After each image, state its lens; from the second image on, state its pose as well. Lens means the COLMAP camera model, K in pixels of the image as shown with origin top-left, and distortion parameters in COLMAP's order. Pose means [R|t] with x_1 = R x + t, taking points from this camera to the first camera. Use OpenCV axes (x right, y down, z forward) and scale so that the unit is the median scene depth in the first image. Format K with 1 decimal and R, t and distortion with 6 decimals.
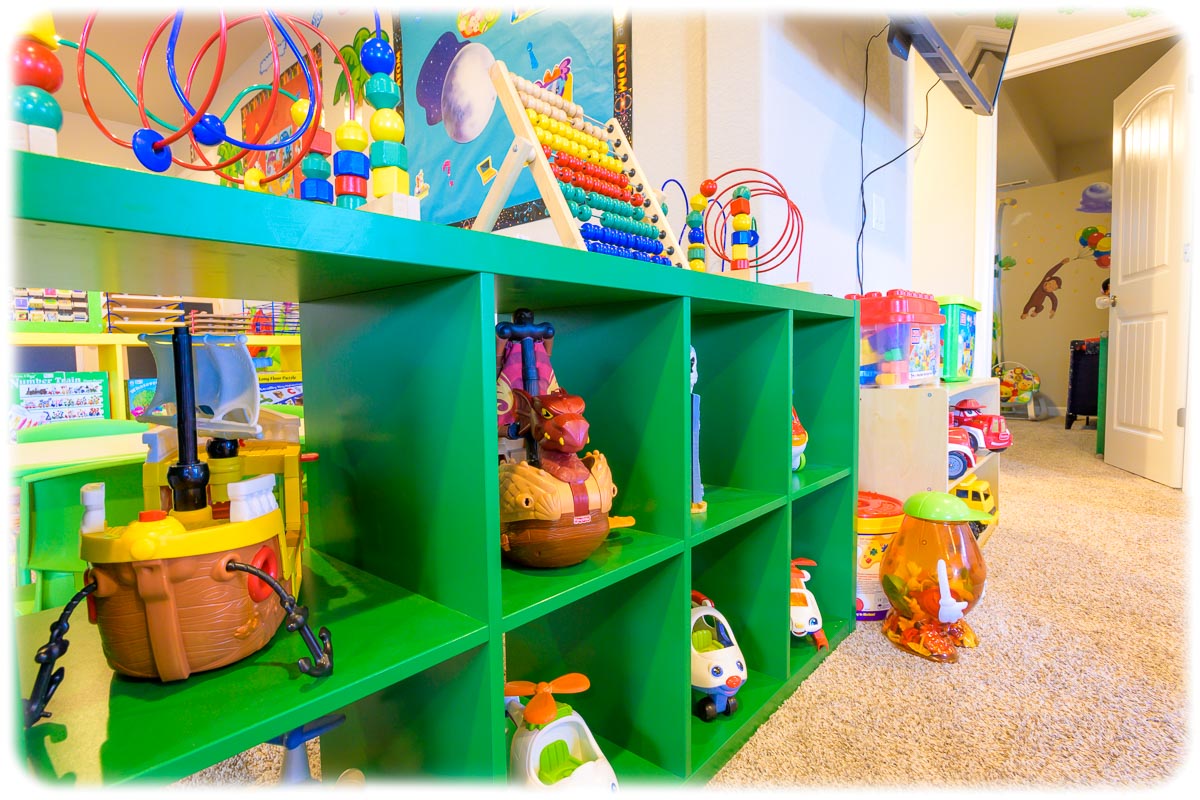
lens RADIAL K [[604.0, 0, 593.7], [0, 604.0, 401.5], [0, 0, 1]] dist [-0.010041, 0.000200]
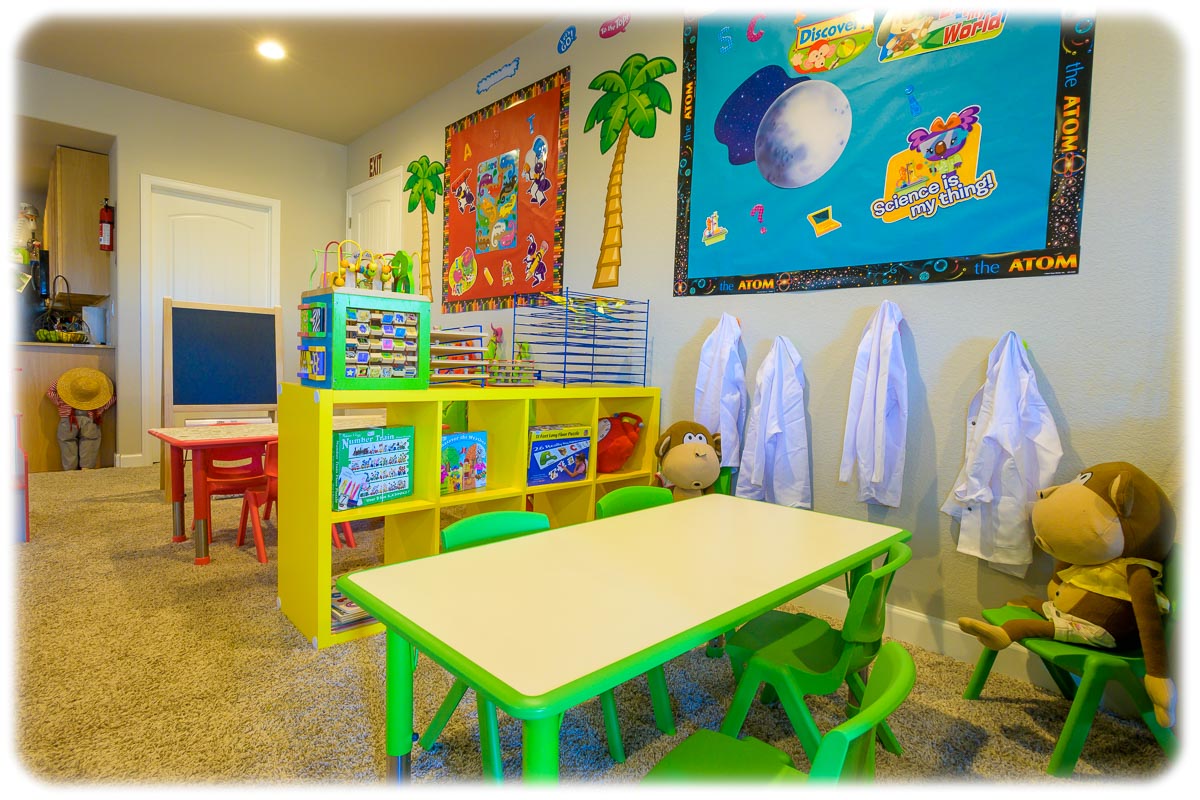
lens RADIAL K [[604.0, 0, 599.7], [0, 604.0, 396.1], [0, 0, 1]] dist [-0.010041, 0.000200]
pose [[0.996789, 0.053139, -0.059894, -0.483266], [-0.054018, 0.998453, -0.013163, -0.101398], [0.059102, 0.016357, 0.998118, 0.095003]]
